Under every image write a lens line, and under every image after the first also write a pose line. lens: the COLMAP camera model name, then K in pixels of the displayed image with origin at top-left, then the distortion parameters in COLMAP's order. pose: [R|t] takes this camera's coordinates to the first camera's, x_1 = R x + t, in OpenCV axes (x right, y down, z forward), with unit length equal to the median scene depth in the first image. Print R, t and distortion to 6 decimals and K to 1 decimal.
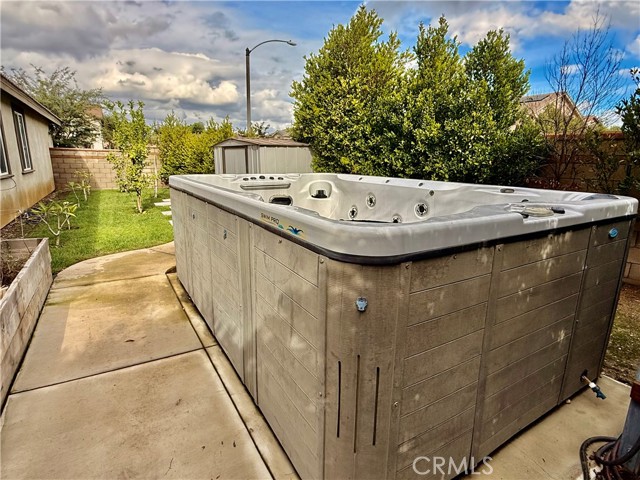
lens RADIAL K [[345.6, 0, 320.0], [0, 345.6, 240.0], [0, 0, 1]] dist [0.000777, 0.000633]
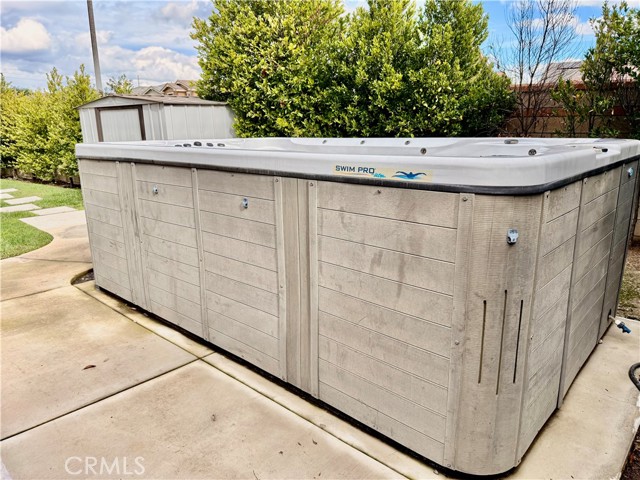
lens RADIAL K [[447.6, 0, 322.1], [0, 447.6, 242.0], [0, 0, 1]] dist [0.085764, -0.133473]
pose [[0.957693, -0.095504, 0.271482, -0.167662], [0.090848, 0.995422, 0.029698, 0.024696], [-0.273076, -0.003778, 0.961985, -0.024979]]
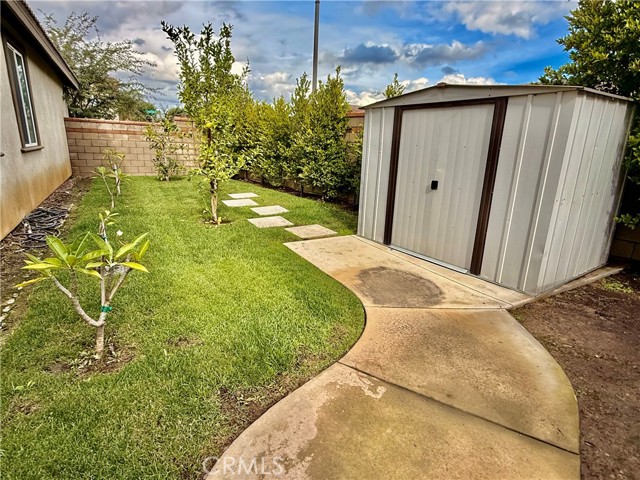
lens RADIAL K [[345.6, 0, 320.0], [0, 345.6, 240.0], [0, 0, 1]] dist [0.000777, 0.000633]
pose [[0.999418, 0.026409, -0.021596, -0.550854], [-0.025542, 0.998894, 0.039482, -0.127283], [0.022615, -0.038908, 0.998987, 0.683684]]
